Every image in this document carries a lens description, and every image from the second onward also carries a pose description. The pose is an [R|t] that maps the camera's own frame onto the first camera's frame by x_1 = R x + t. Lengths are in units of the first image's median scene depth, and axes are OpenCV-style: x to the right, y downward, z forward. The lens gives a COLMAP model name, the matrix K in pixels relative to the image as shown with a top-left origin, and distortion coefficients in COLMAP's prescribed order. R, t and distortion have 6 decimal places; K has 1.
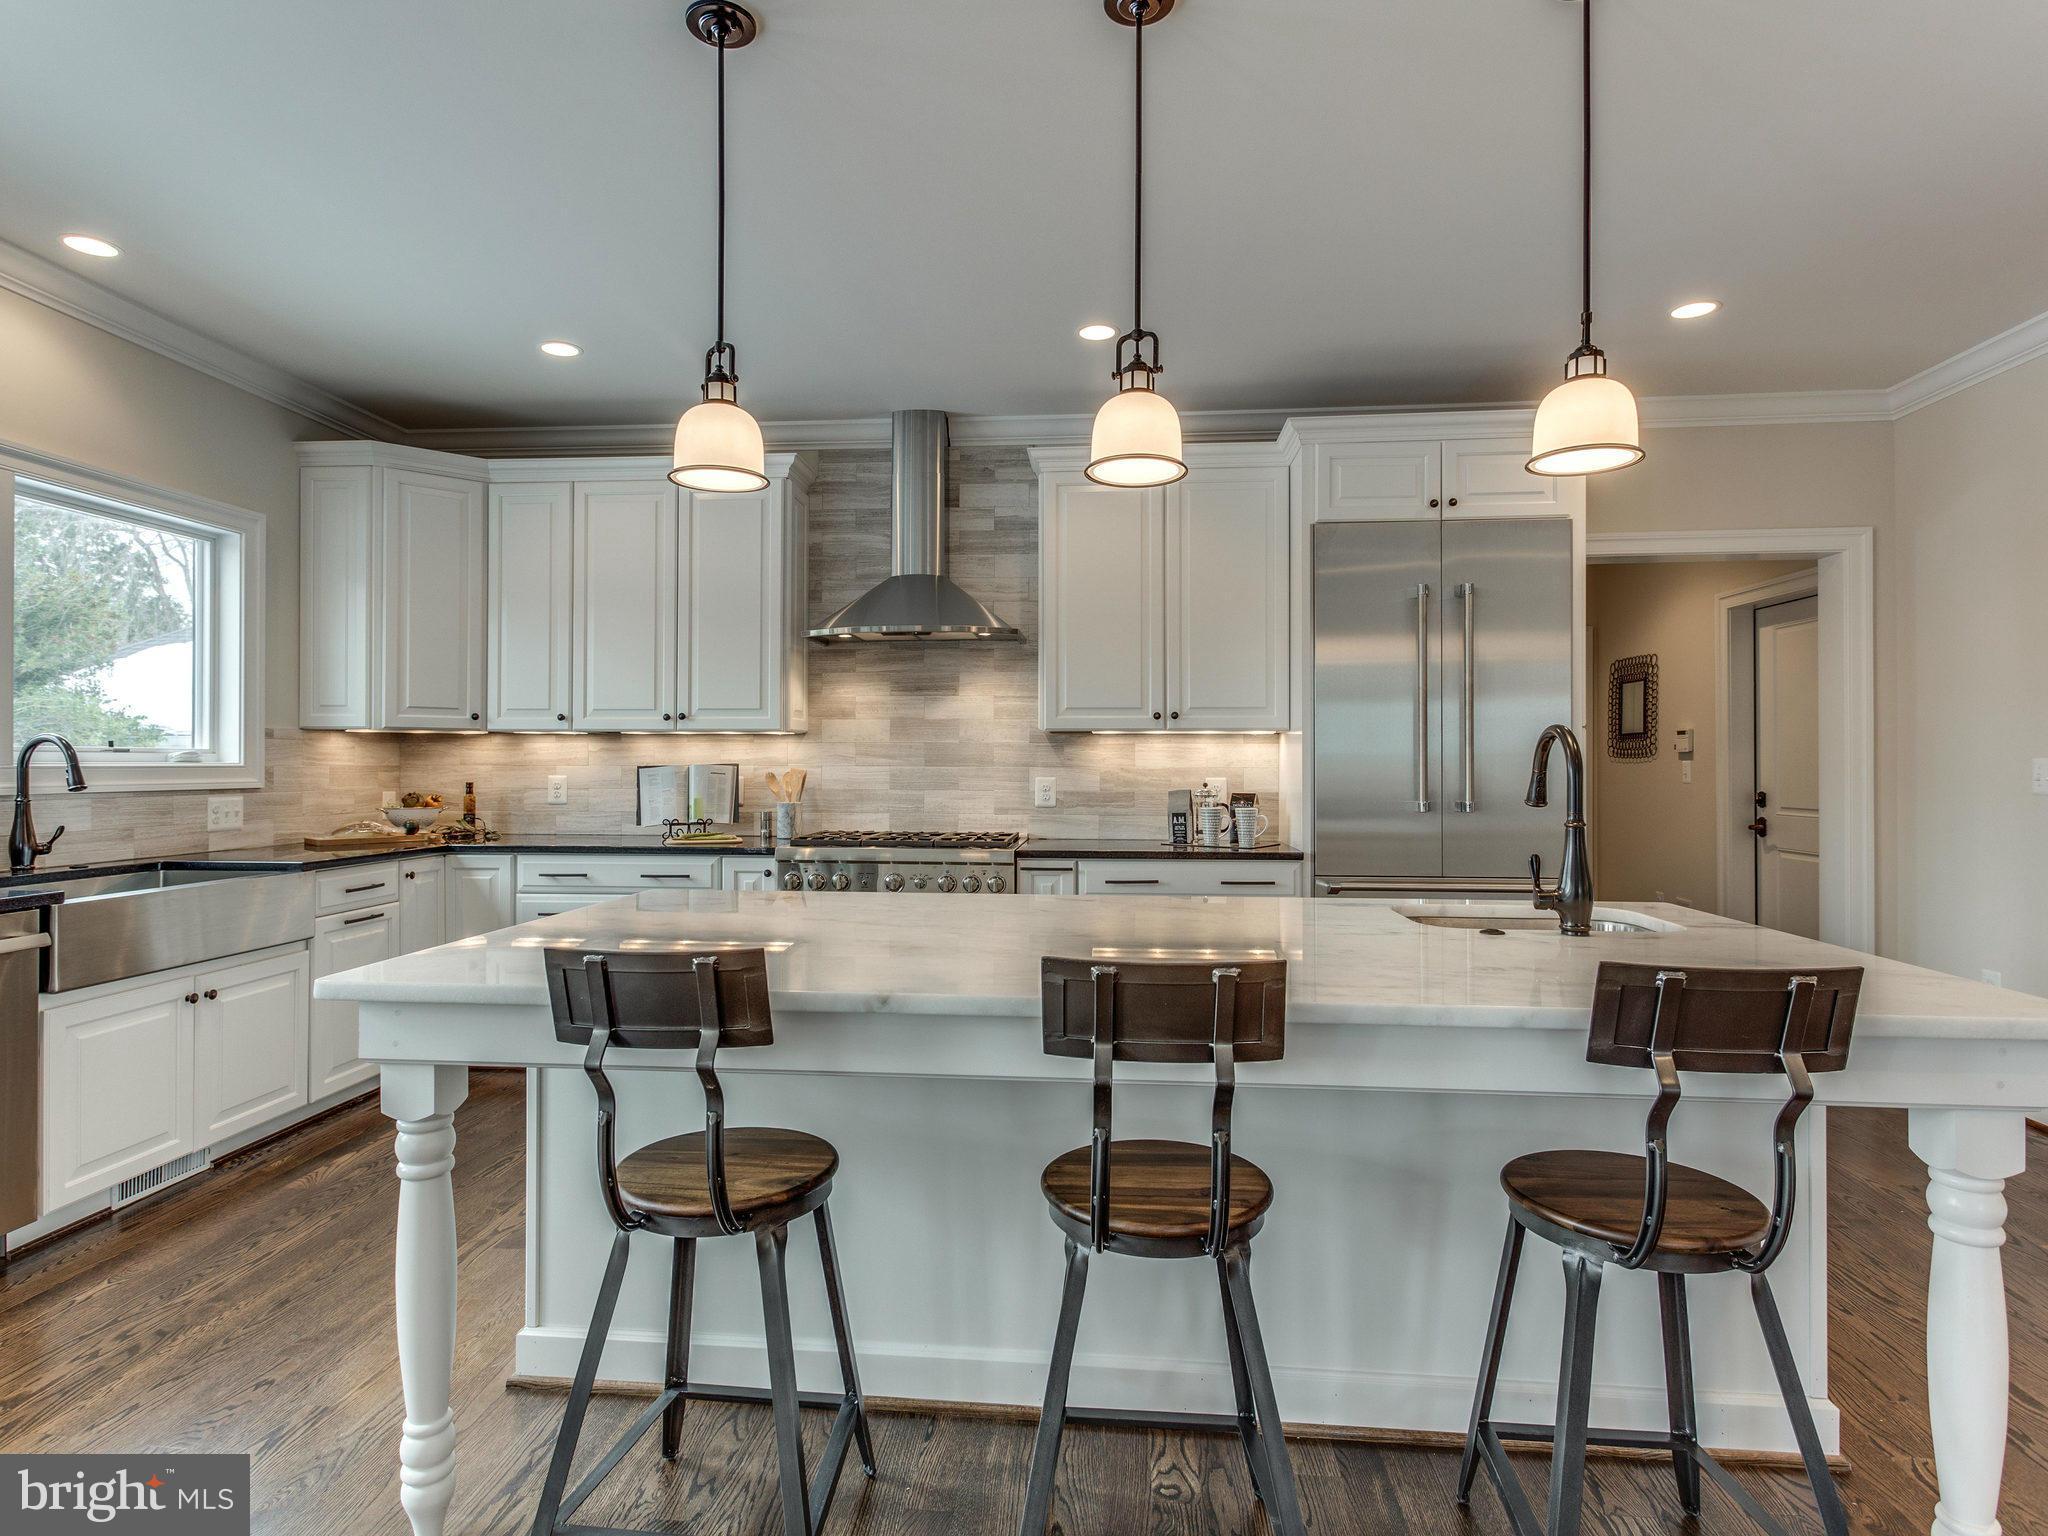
lens RADIAL K [[1105.9, 0, 1014.3], [0, 1105.9, 759.3], [0, 0, 1]] dist [0.005779, -0.003466]
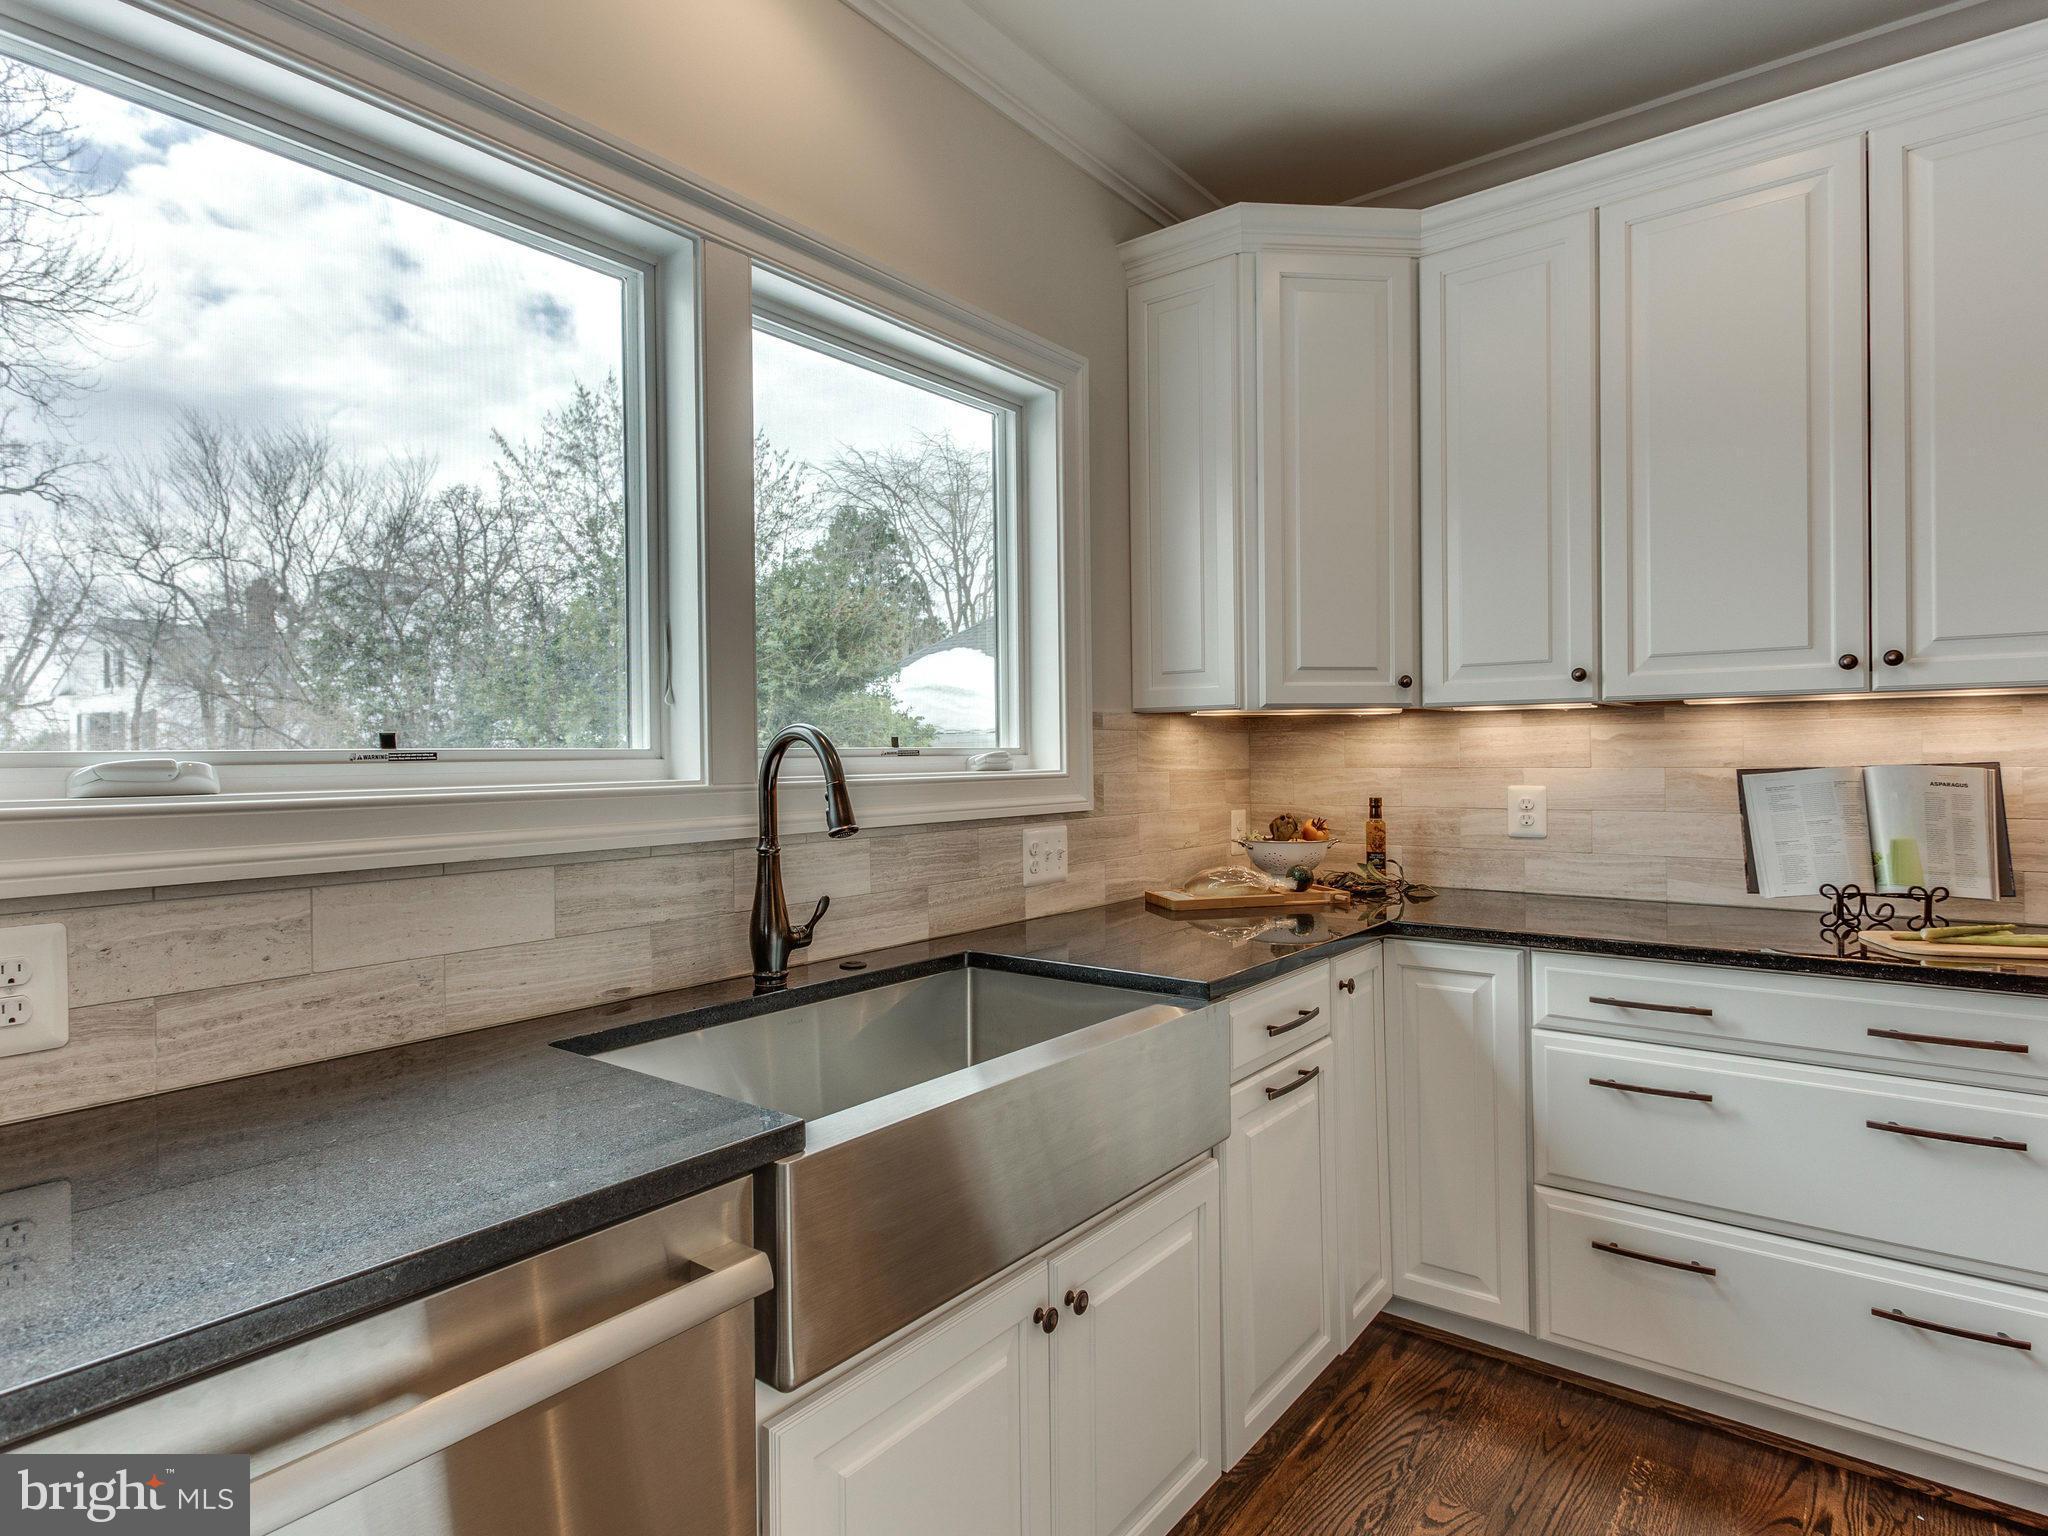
lens RADIAL K [[1105.9, 0, 1014.3], [0, 1105.9, 759.3], [0, 0, 1]] dist [0.005779, -0.003466]
pose [[0.835926, -0.009374, -0.548762, -0.352231], [0.014719, 0.999877, 0.005342, -0.005669], [0.548645, -0.012542, 0.835962, 0.435371]]
